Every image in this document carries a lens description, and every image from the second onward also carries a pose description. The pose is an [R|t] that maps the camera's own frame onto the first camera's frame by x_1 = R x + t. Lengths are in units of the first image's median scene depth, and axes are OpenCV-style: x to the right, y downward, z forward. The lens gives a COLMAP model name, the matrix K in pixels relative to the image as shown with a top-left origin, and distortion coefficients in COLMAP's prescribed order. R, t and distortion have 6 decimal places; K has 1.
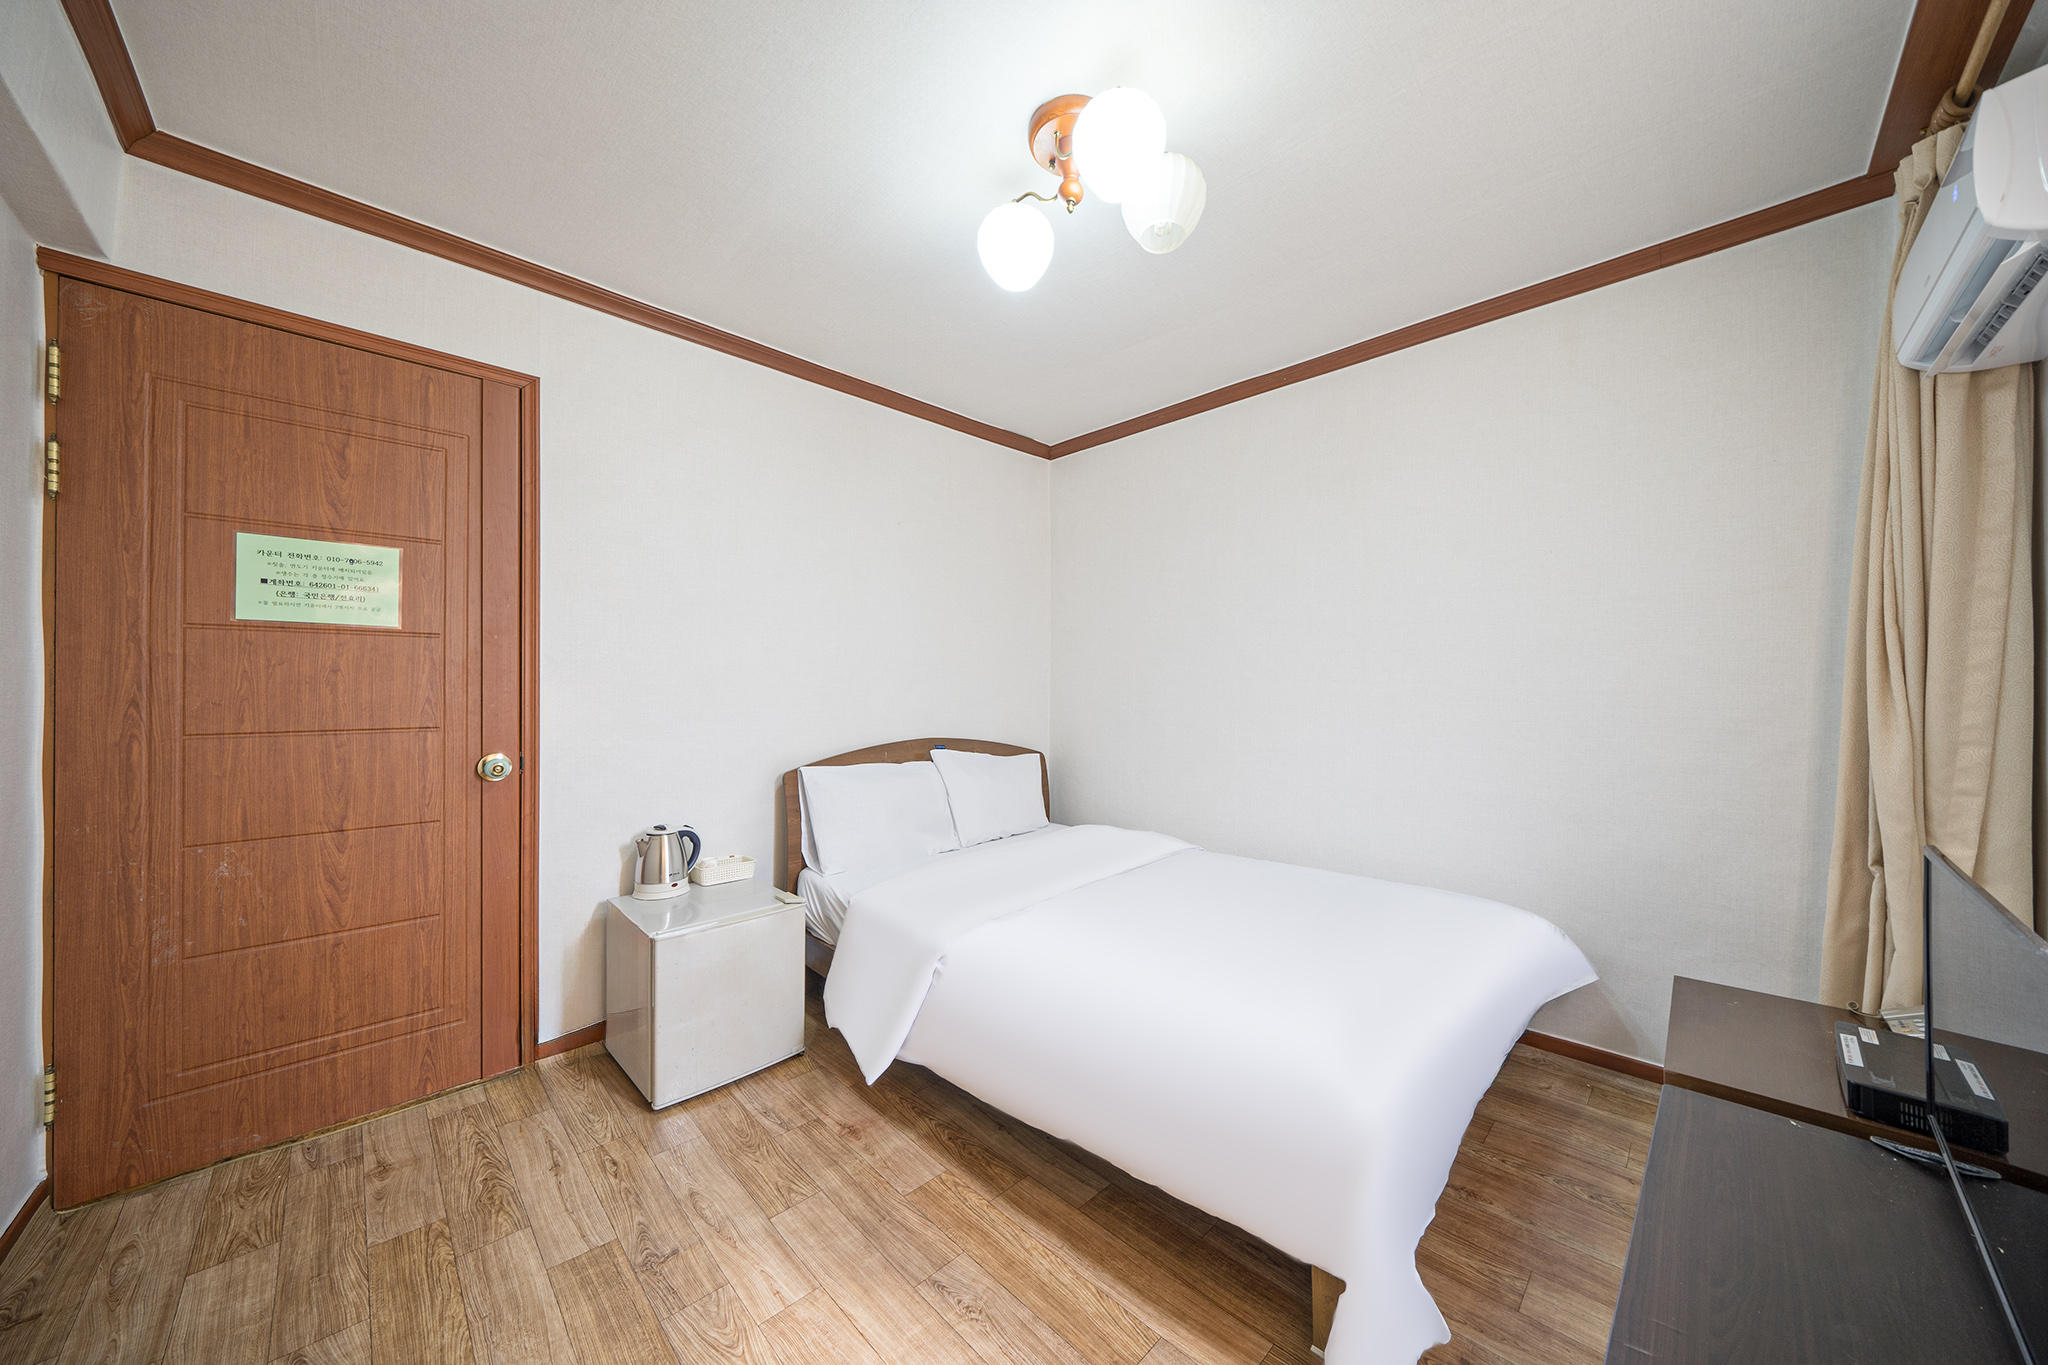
lens RADIAL K [[697.5, 0, 1032.8], [0, 697.5, 682.9], [0, 0, 1]] dist [0.009240, -0.000270]
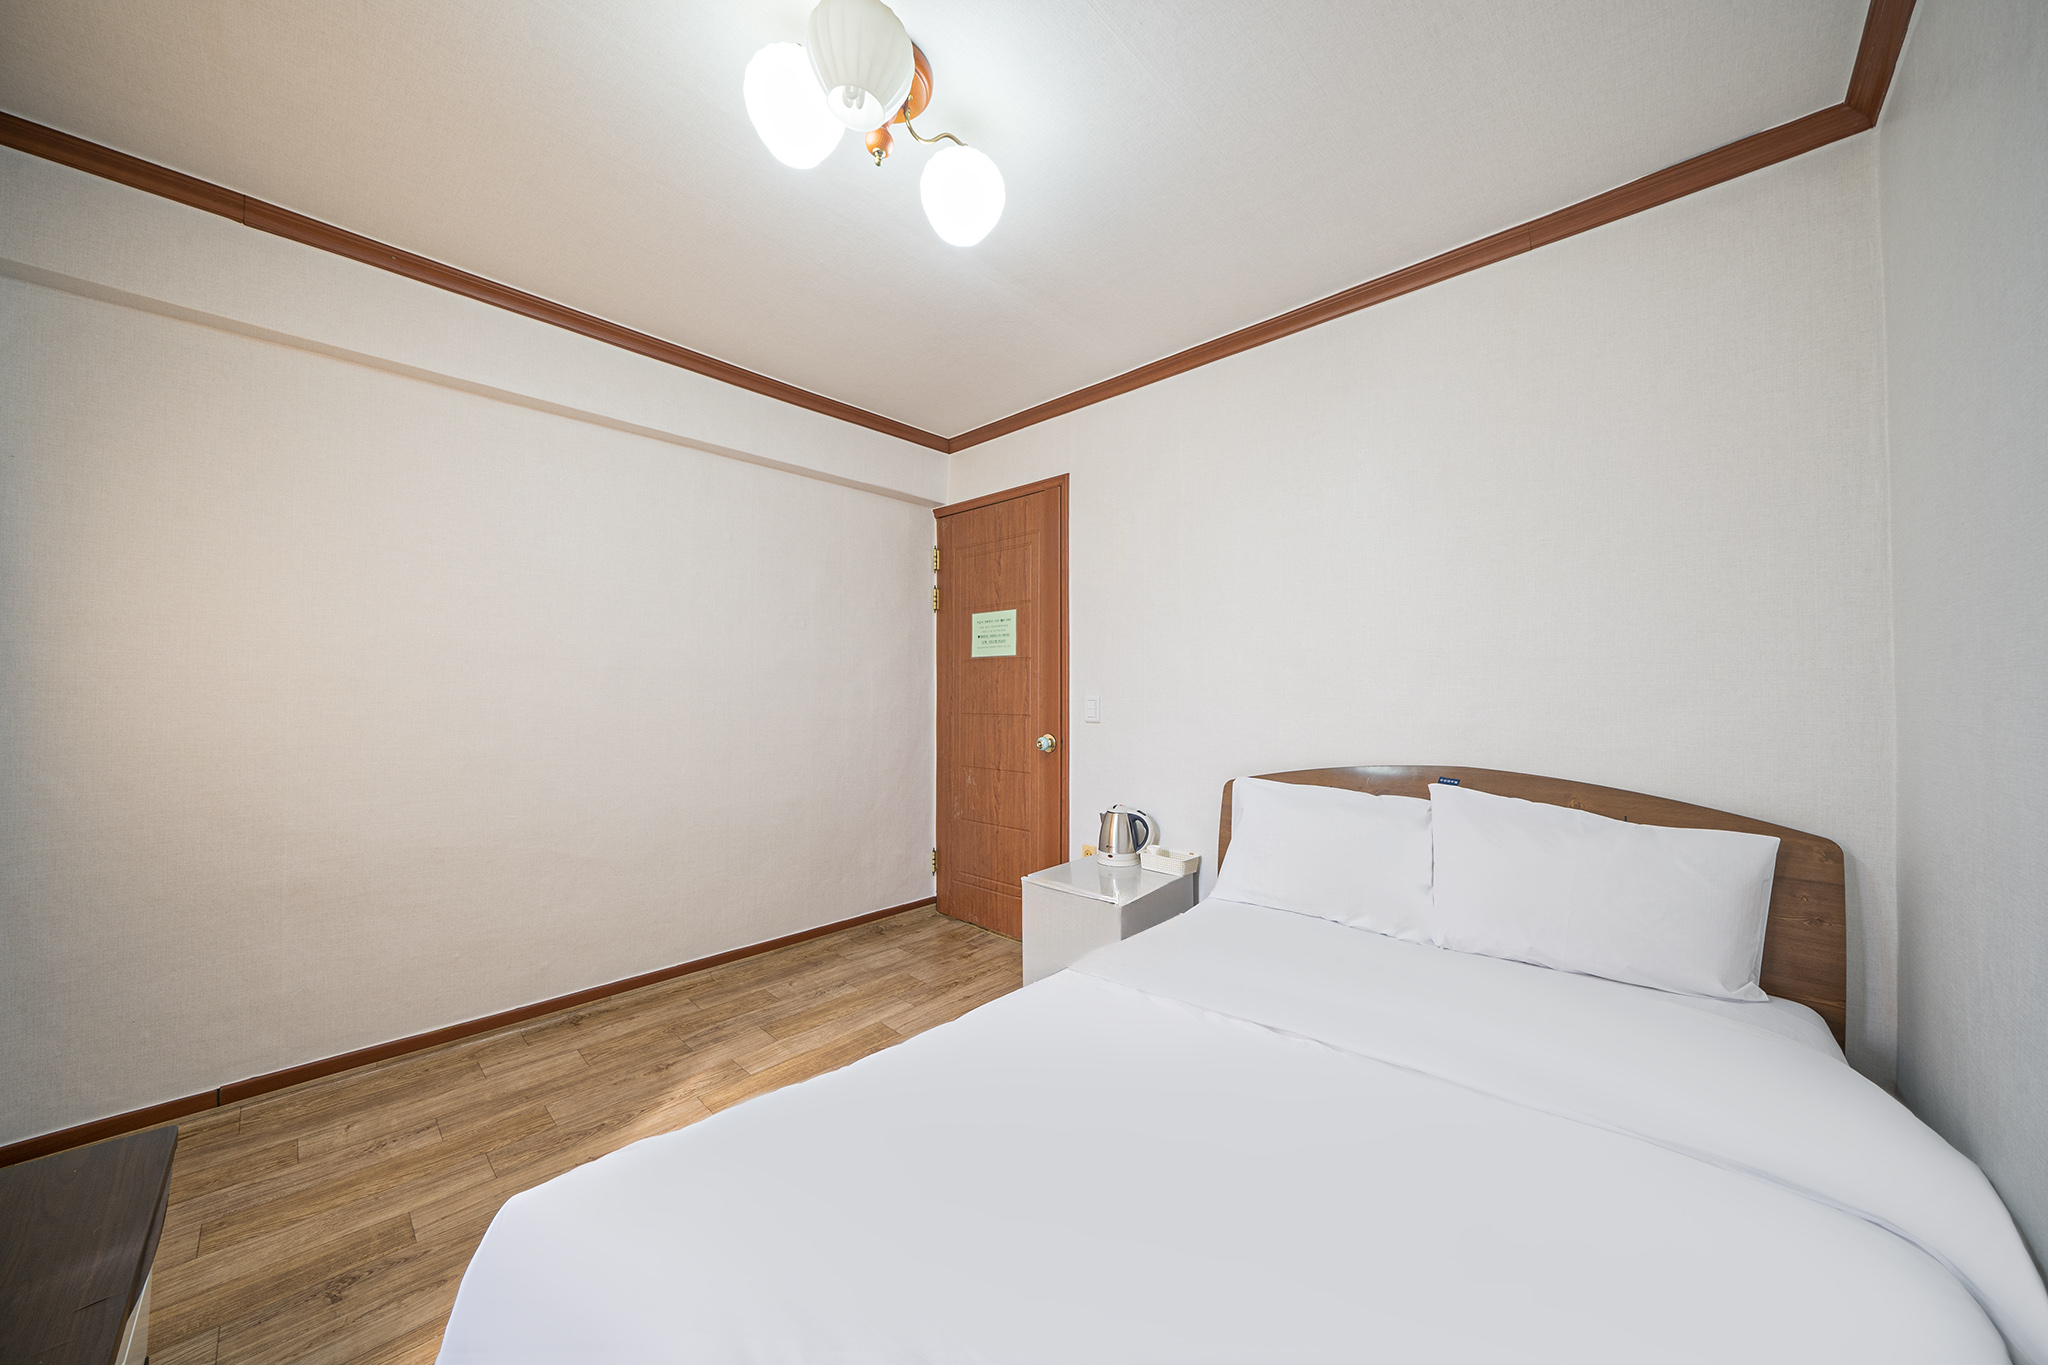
lens RADIAL K [[697.5, 0, 1013.0], [0, 697.5, 686.4], [0, 0, 1]] dist [0.009240, -0.000270]
pose [[0.031009, -0.017980, -0.999357, 0.855490], [0.003058, 0.999835, -0.017894, 0.028880], [0.999514, -0.002501, 0.031059, 1.028750]]
